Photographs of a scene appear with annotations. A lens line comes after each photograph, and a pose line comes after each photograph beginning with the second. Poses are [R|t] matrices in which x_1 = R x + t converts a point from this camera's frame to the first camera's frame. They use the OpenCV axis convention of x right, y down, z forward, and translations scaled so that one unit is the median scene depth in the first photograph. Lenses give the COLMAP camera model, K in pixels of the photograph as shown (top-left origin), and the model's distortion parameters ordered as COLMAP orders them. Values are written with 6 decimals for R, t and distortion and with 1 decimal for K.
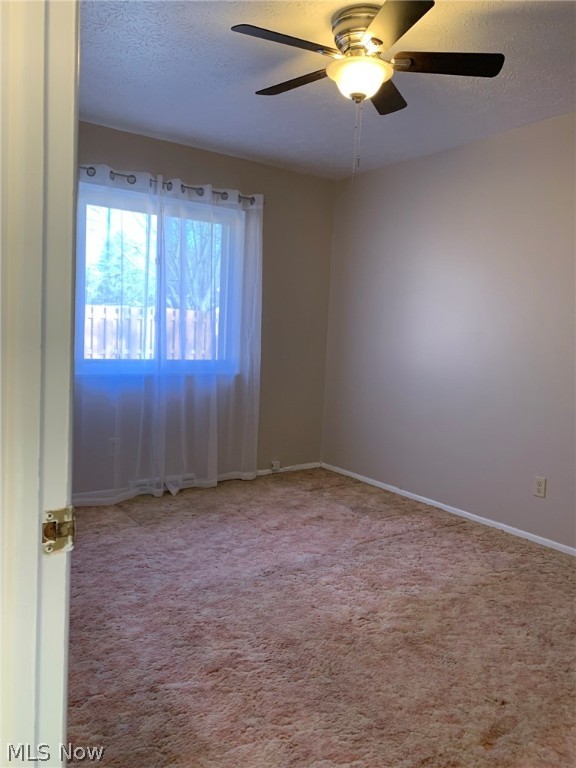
lens RADIAL K [[591.2, 0, 285.3], [0, 591.2, 375.8], [0, 0, 1]] dist [0.017015, -0.007889]
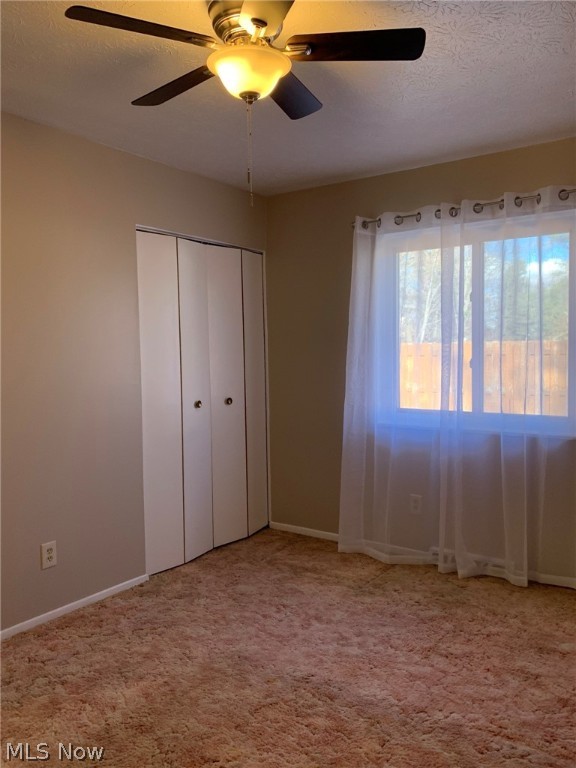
lens RADIAL K [[609.5, 0, 288.0], [0, 609.5, 384.0], [0, 0, 1]] dist [0.008303, -0.001458]
pose [[0.335541, 0.005922, -0.942007, 0.597910], [-0.047102, 0.998835, -0.010498, -0.054613], [0.940847, 0.047893, 0.335429, 0.525110]]
